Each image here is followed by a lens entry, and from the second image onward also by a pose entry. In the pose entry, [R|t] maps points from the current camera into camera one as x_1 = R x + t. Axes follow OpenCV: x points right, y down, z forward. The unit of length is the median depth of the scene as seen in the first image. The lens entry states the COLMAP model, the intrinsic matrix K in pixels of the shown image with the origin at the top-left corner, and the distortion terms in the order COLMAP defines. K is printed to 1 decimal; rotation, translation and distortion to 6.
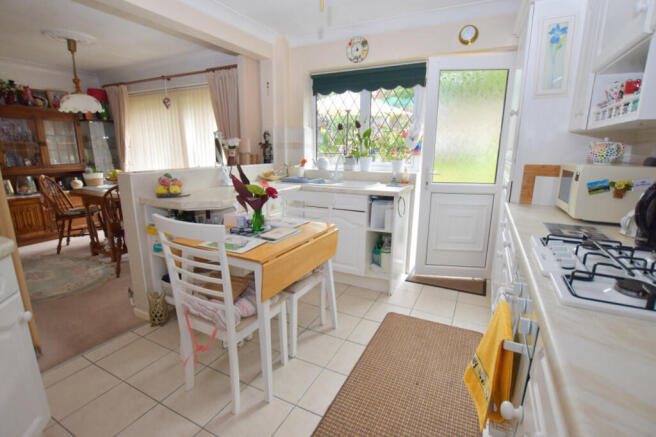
lens RADIAL K [[315.9, 0, 329.6], [0, 315.9, 217.0], [0, 0, 1]] dist [-0.018025, 0.001209]
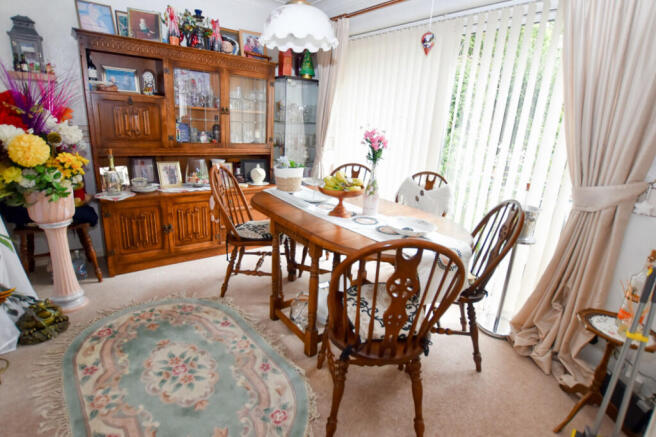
lens RADIAL K [[315.9, 0, 327.5], [0, 315.9, 215.8], [0, 0, 1]] dist [-0.018025, 0.001209]
pose [[0.906069, 0.172584, -0.386334, -0.433233], [-0.152052, 0.984852, 0.083346, -0.106181], [0.394866, -0.016774, 0.918585, 0.474585]]
